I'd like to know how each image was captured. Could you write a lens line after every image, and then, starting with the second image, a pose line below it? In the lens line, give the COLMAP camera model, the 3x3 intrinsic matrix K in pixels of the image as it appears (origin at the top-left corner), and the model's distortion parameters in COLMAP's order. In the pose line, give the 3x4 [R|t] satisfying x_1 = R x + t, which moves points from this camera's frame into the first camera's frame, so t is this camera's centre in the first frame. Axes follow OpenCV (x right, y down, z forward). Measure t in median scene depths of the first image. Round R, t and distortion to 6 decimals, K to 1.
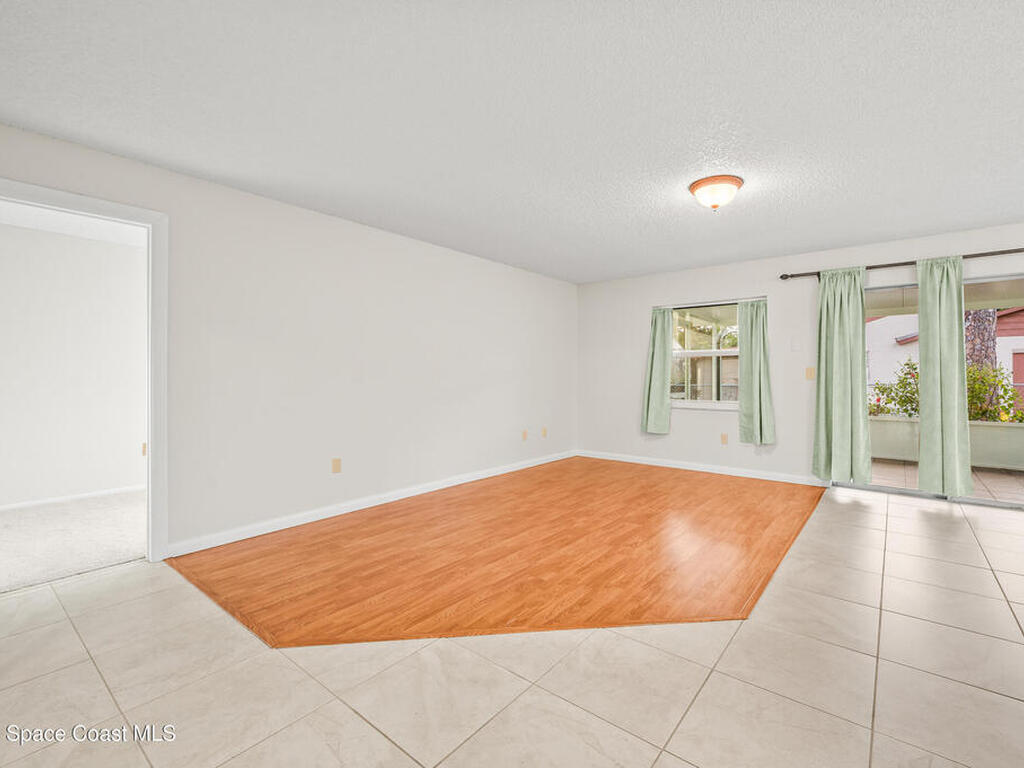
lens RADIAL K [[465.9, 0, 517.5], [0, 465.9, 382.7], [0, 0, 1]] dist [0.001093, 0.000332]
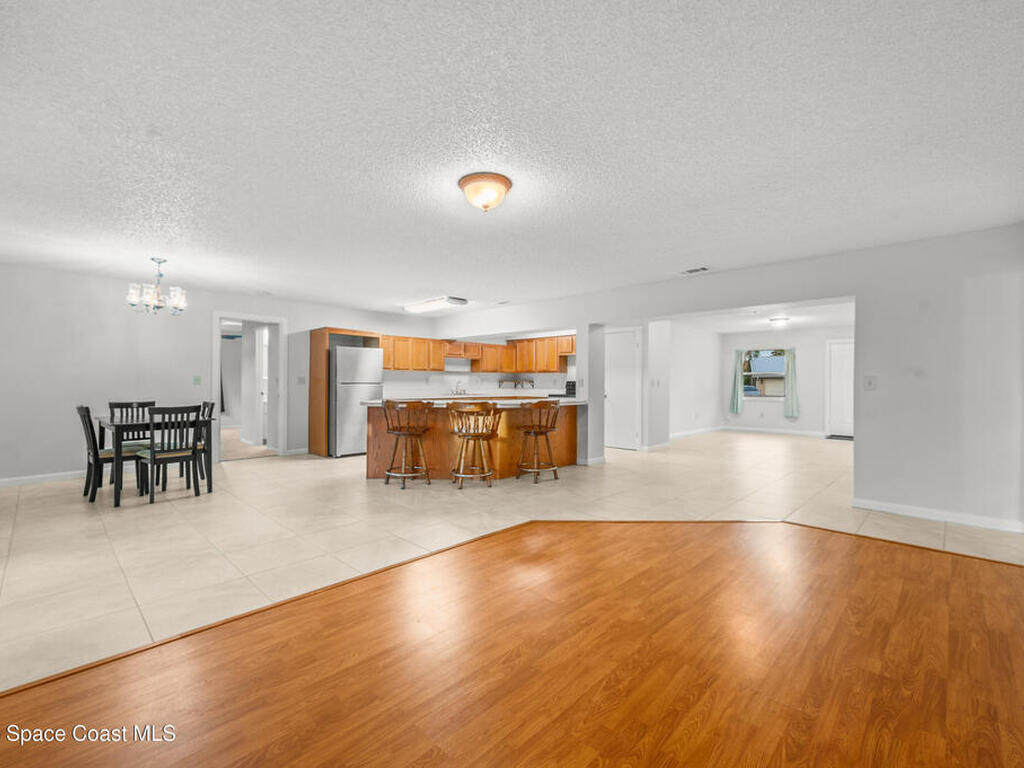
lens RADIAL K [[465.9, 0, 517.5], [0, 465.9, 382.7], [0, 0, 1]] dist [0.001093, 0.000332]
pose [[-0.997136, -0.002754, 0.075580, 0.277741], [-0.000559, 0.999578, 0.029051, -0.044883], [-0.075628, 0.028925, -0.996716, 1.861712]]
